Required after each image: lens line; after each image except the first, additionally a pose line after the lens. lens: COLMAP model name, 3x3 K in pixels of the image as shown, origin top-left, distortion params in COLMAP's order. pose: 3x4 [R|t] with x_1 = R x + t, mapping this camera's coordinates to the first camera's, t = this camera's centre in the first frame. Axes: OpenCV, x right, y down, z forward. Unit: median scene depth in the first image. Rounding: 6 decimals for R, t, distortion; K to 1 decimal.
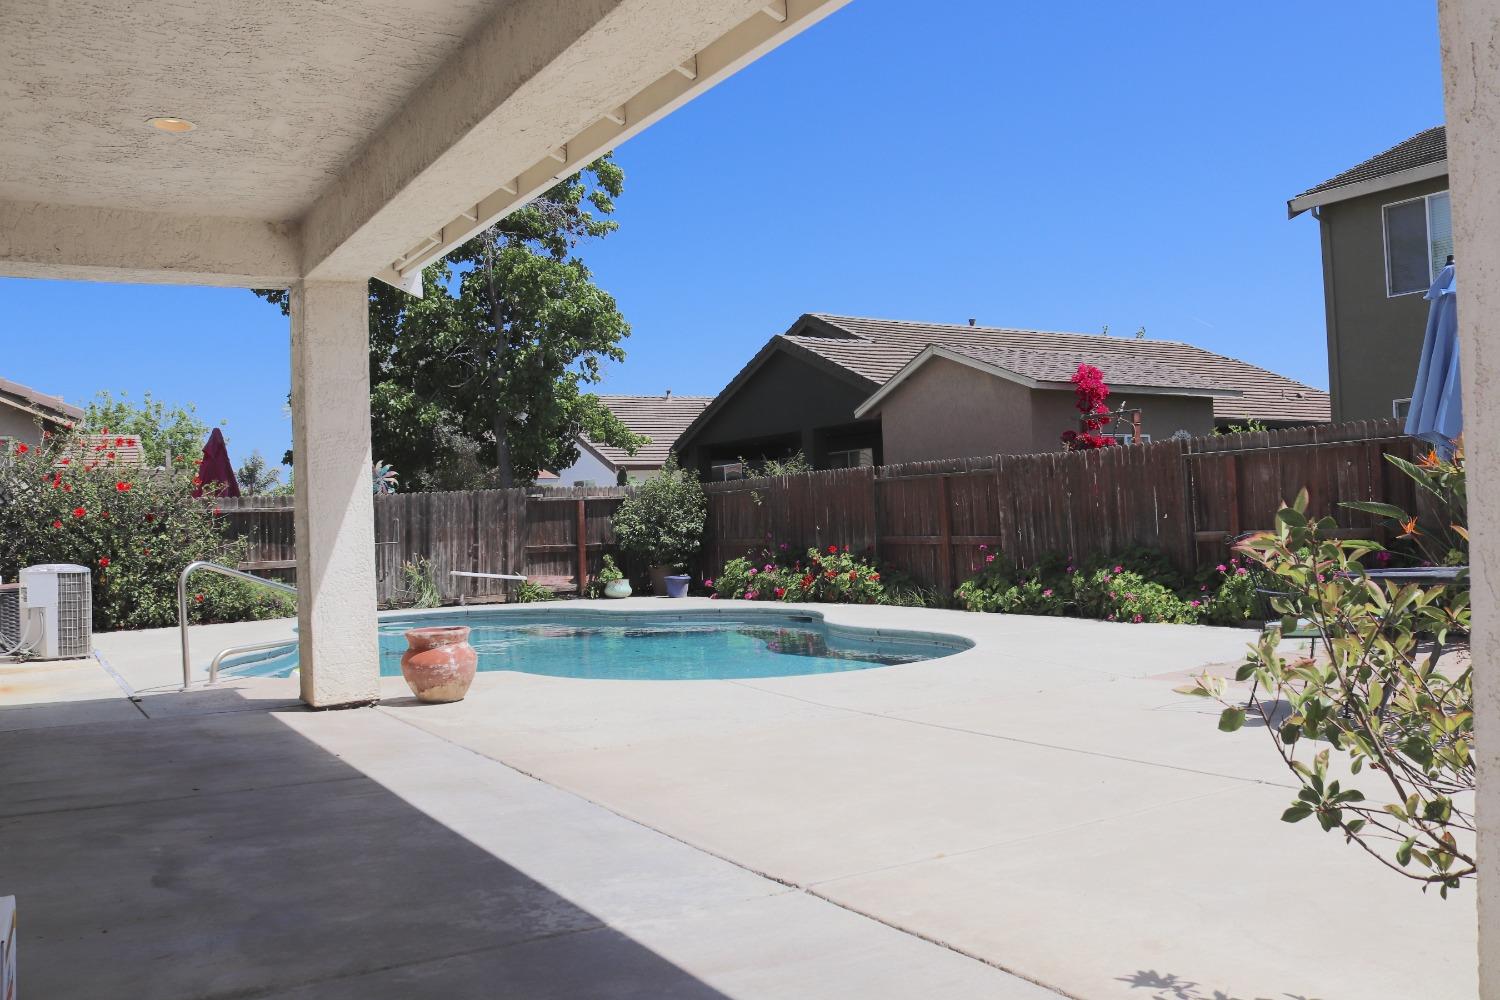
lens RADIAL K [[1248.7, 0, 775.2], [0, 1248.7, 501.1], [0, 0, 1]] dist [-0.171363, 0.167273]
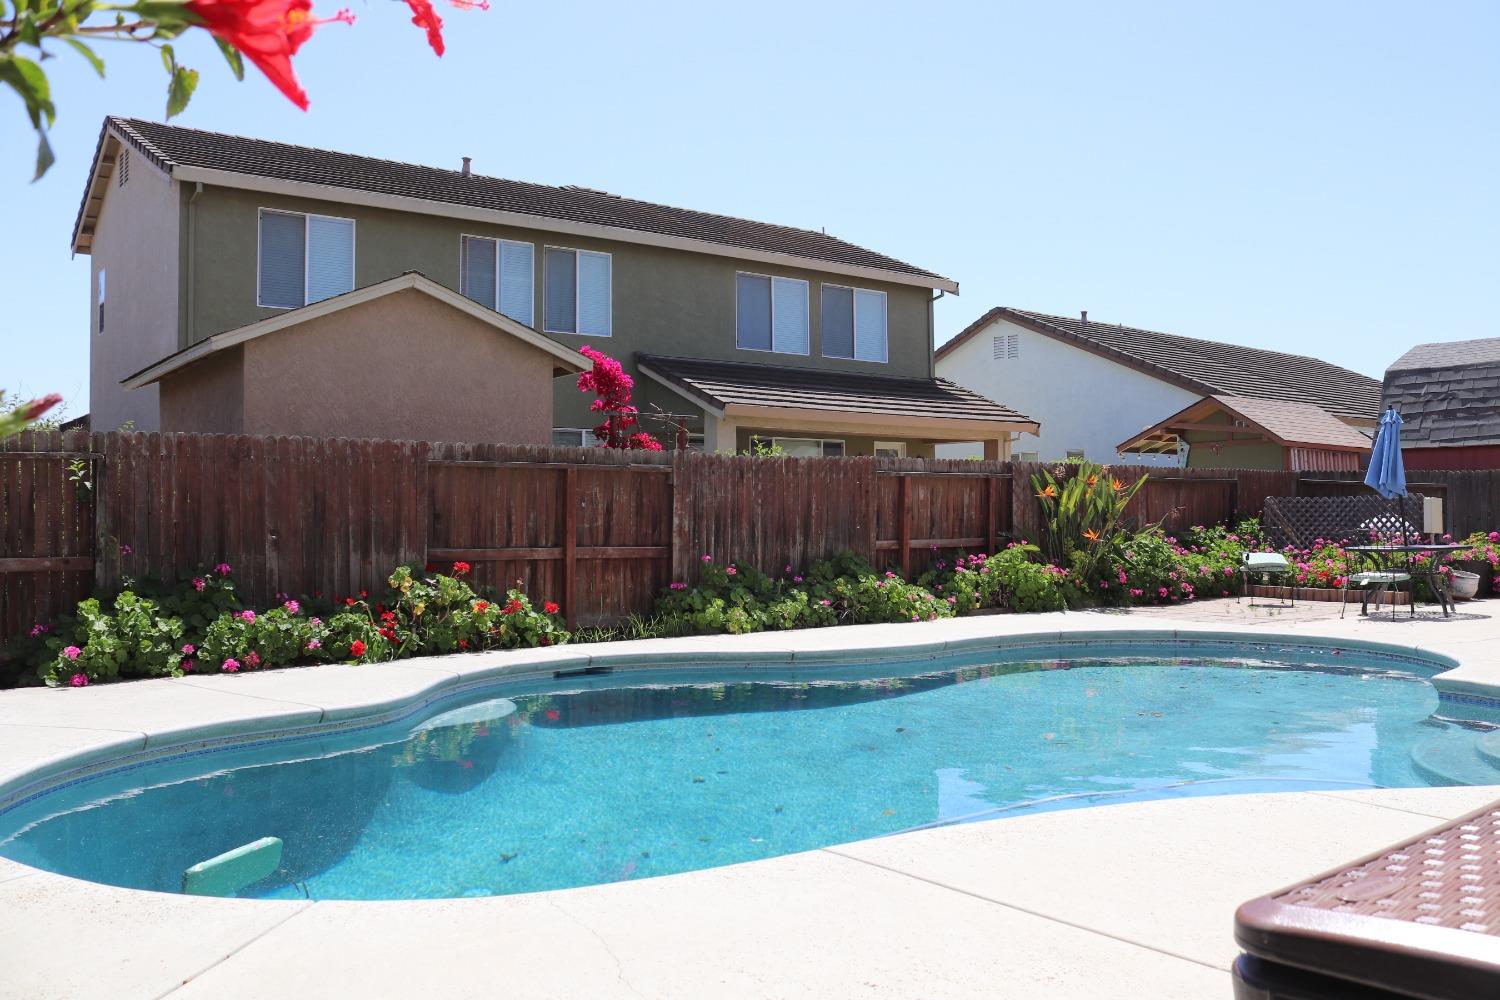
lens RADIAL K [[1248.7, 0, 775.2], [0, 1248.7, 501.1], [0, 0, 1]] dist [-0.171363, 0.167273]
pose [[-0.110736, 0.053221, 0.992424, -0.699379], [-0.003616, 0.998537, -0.053952, 0.045350], [-0.993843, -0.009563, -0.110381, 1.091789]]
